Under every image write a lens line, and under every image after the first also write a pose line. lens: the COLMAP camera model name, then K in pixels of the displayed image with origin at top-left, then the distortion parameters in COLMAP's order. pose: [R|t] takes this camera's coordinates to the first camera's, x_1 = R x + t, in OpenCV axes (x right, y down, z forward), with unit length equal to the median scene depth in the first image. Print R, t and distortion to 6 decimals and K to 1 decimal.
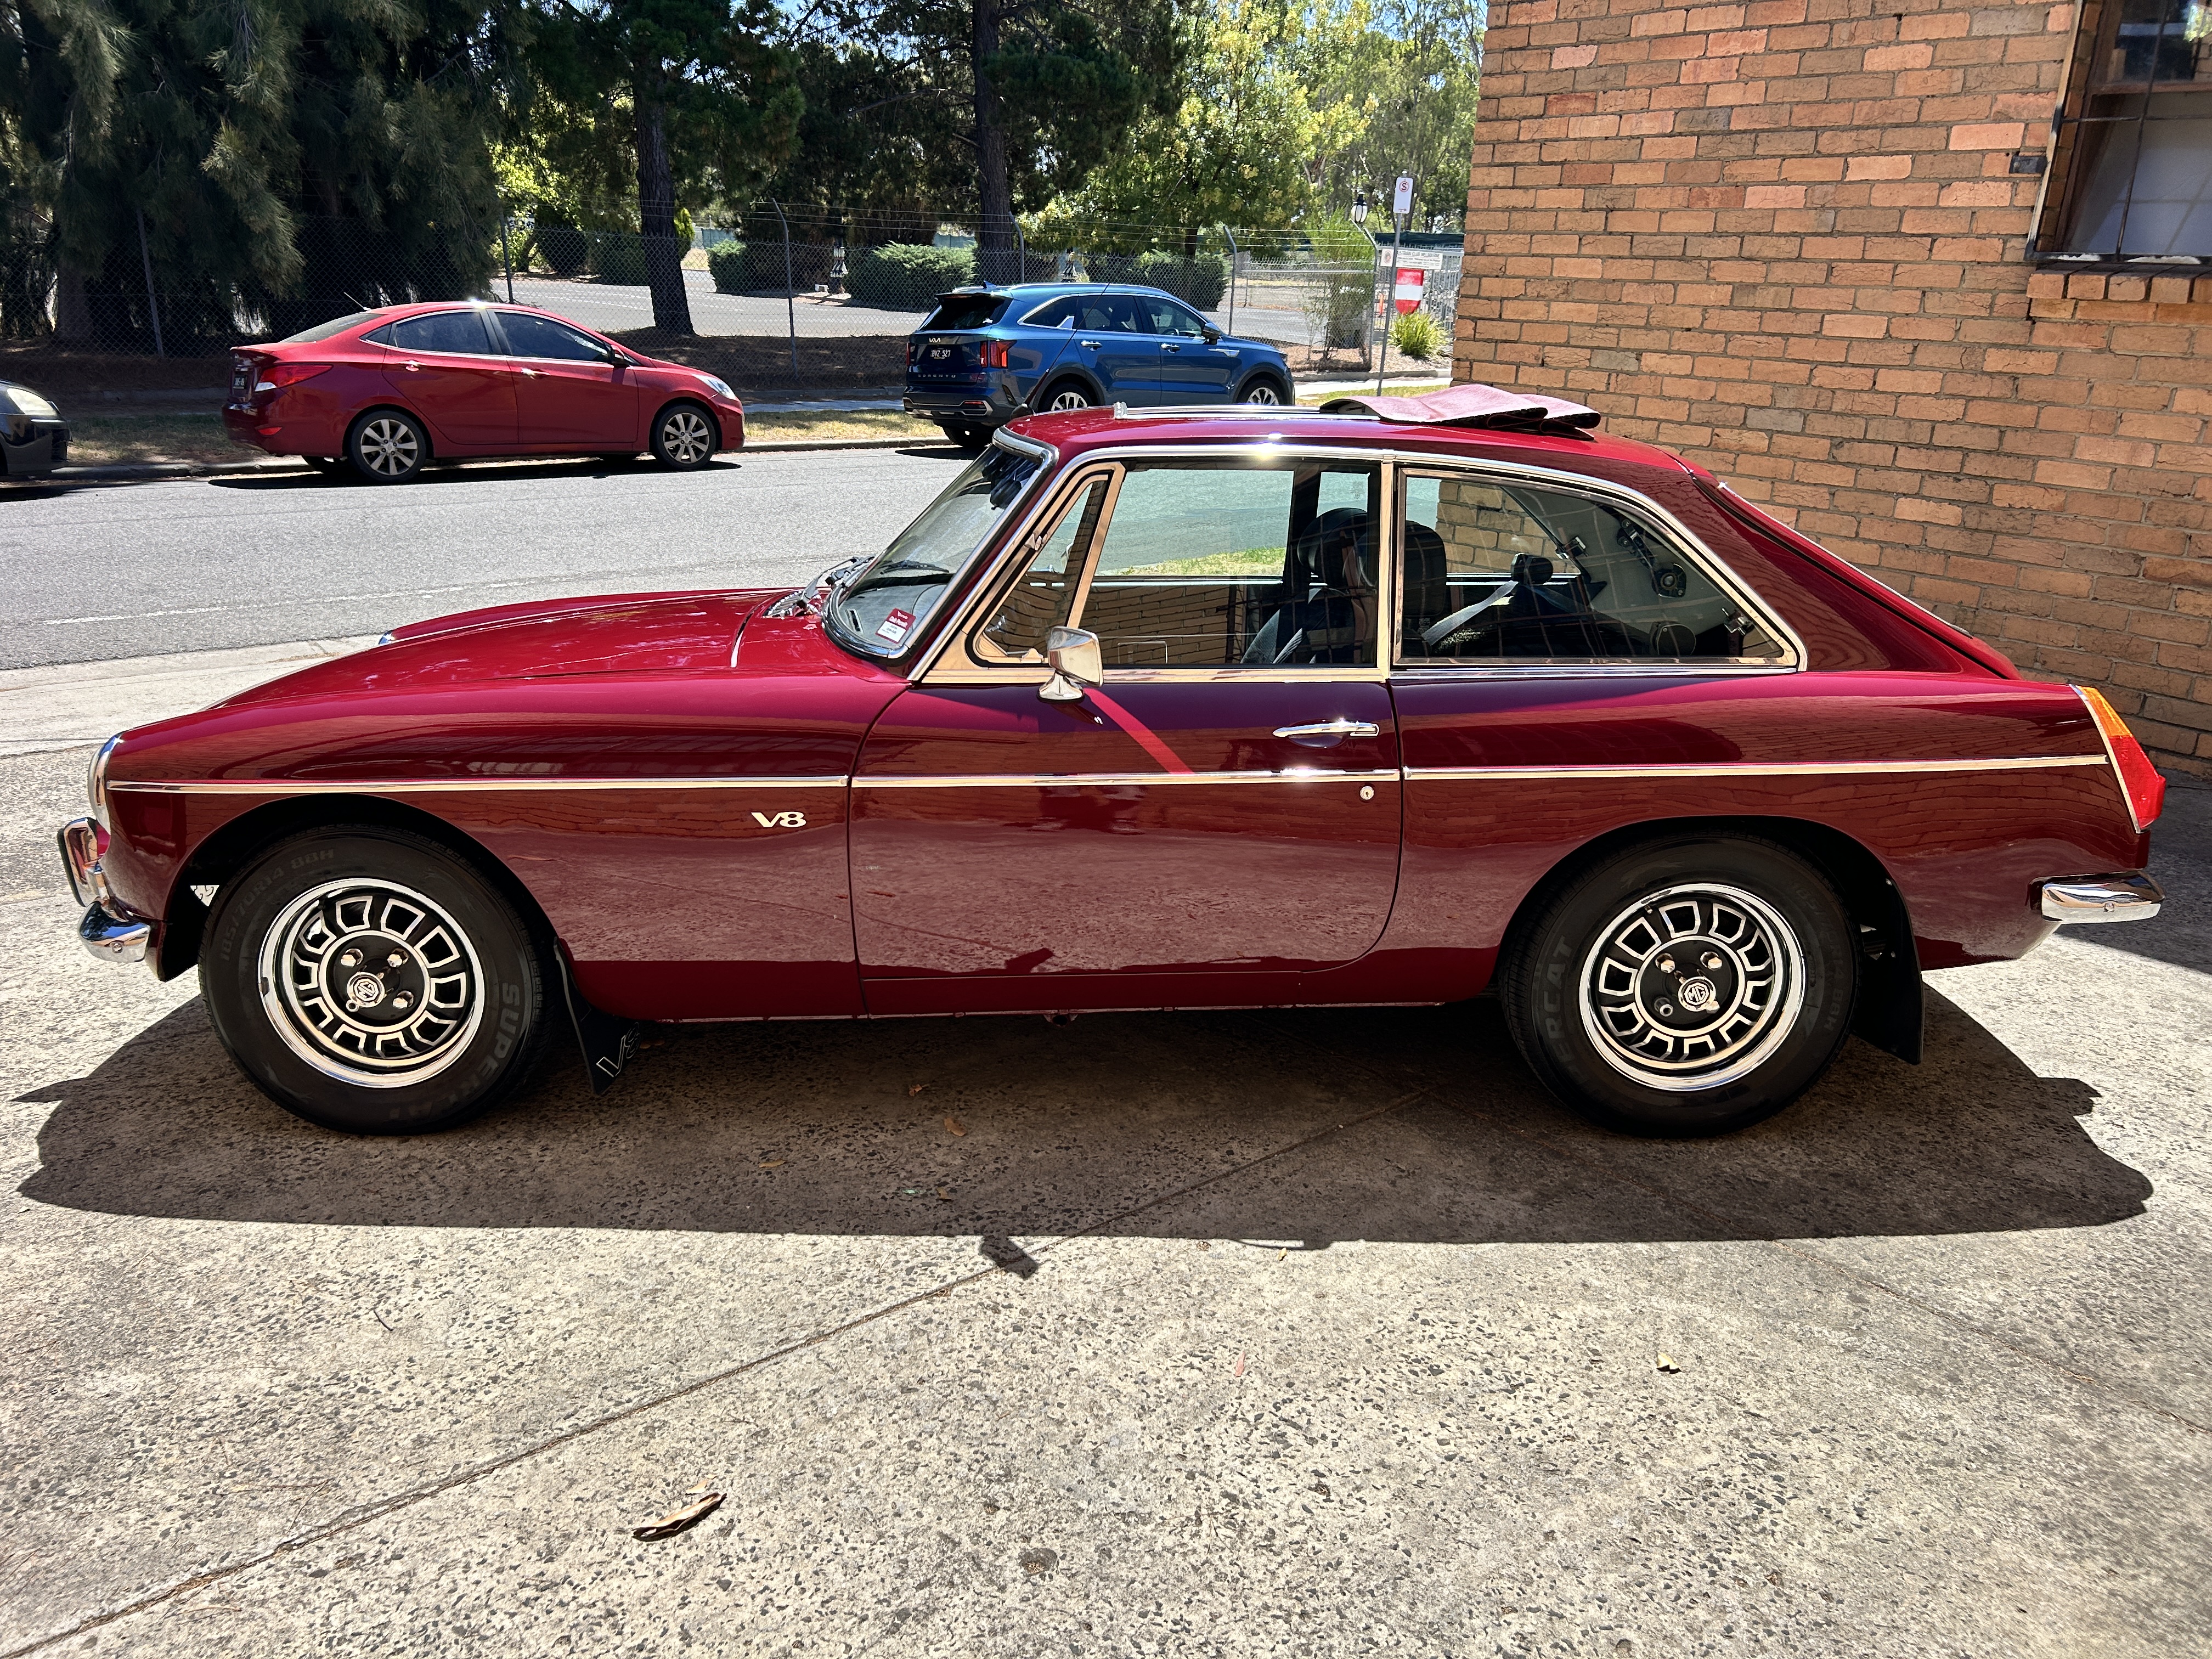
lens RADIAL K [[1669.7, 0, 1088.8], [0, 1669.7, 822.8], [0, 0, 1]] dist [0.038094, -0.041973]
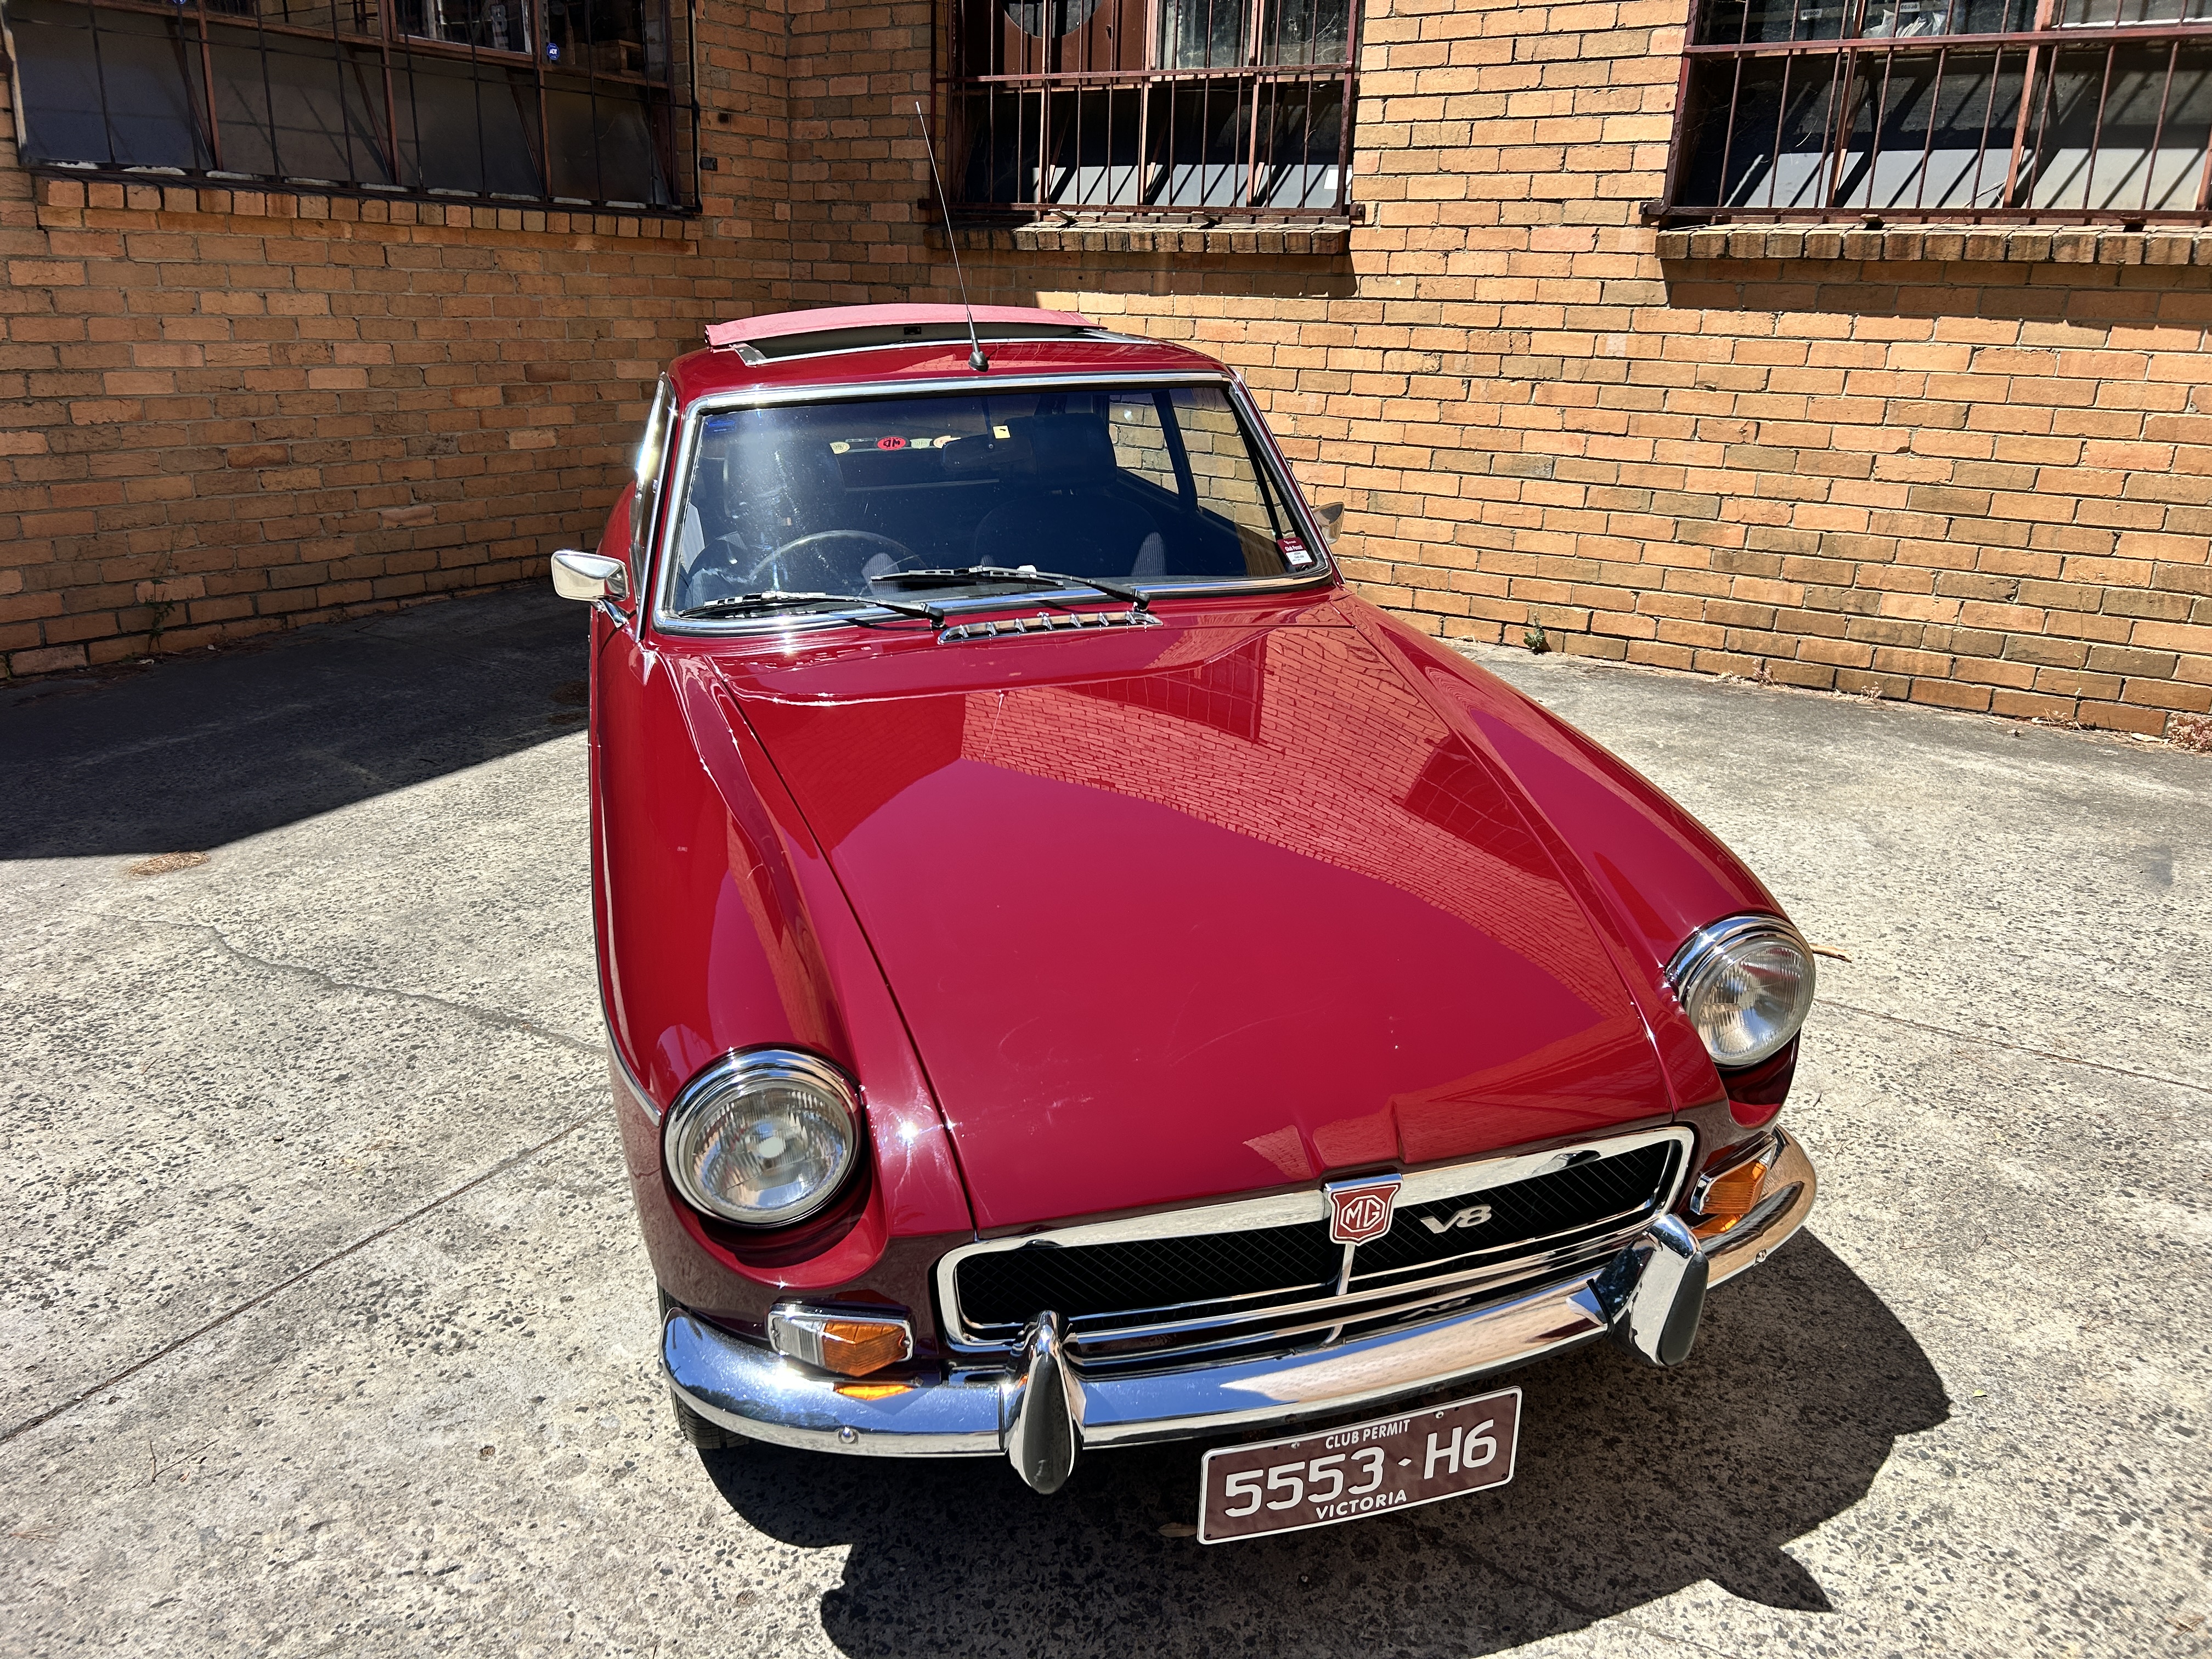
lens RADIAL K [[1669.7, 0, 1090.8], [0, 1669.7, 836.5], [0, 0, 1]] dist [0.038094, -0.041973]
pose [[-0.265926, -0.338595, 0.902573, -0.538728], [0.268563, 0.873195, 0.406700, -0.209222], [-0.925828, 0.350549, -0.141271, 0.651323]]
